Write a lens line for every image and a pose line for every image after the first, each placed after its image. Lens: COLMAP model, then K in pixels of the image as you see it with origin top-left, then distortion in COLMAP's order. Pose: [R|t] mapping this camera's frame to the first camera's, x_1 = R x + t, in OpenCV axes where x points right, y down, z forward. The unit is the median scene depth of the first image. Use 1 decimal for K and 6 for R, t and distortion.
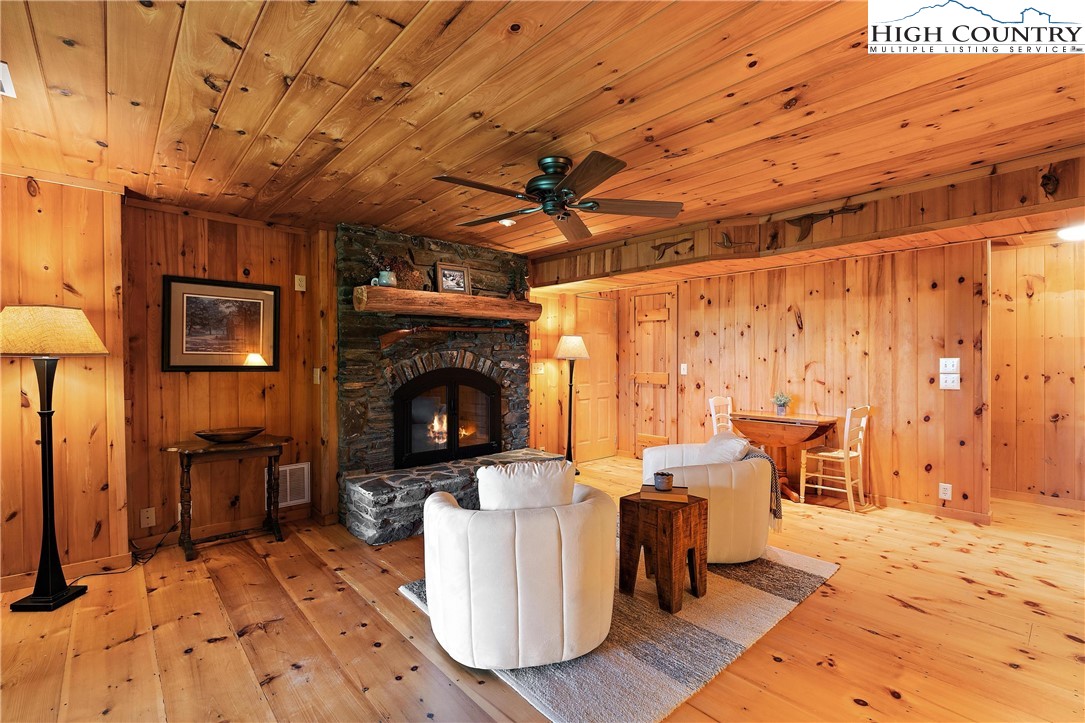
lens RADIAL K [[486.3, 0, 538.8], [0, 486.3, 363.9], [0, 0, 1]] dist [-0.004899, 0.000689]
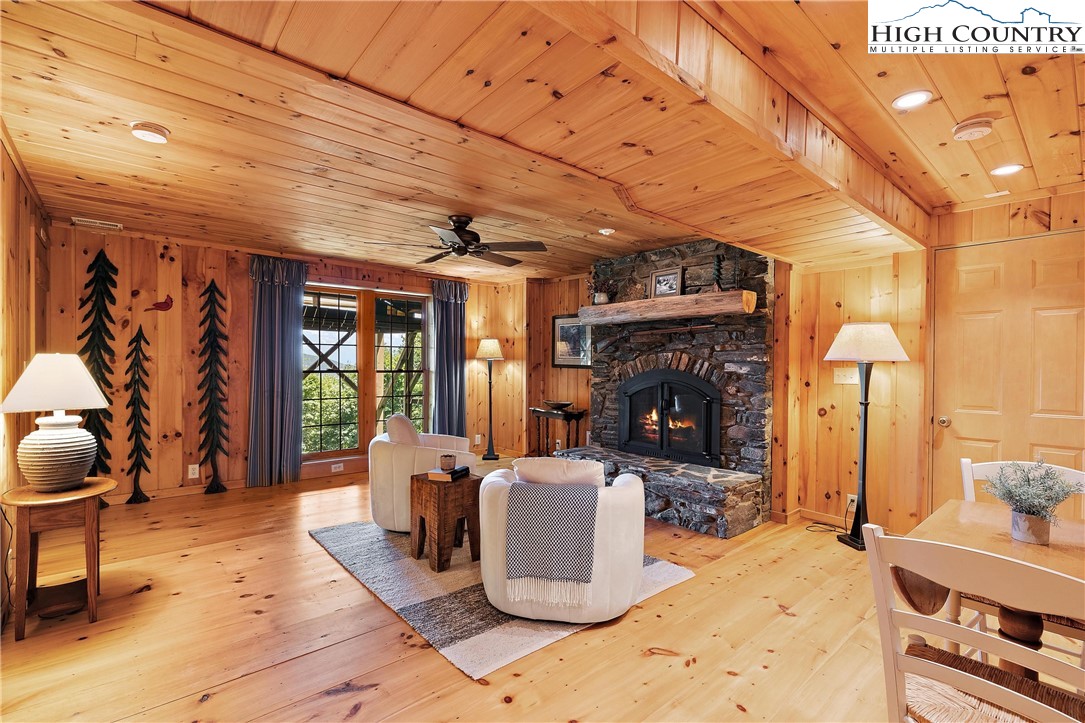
lens RADIAL K [[486.3, 0, 540.6], [0, 486.3, 370.0], [0, 0, 1]] dist [-0.004899, 0.000689]
pose [[-0.006836, 0.013284, -0.999888, 0.878223], [-0.017995, 0.999748, 0.013405, 0.000614], [0.999815, 0.018085, -0.006595, 0.760287]]
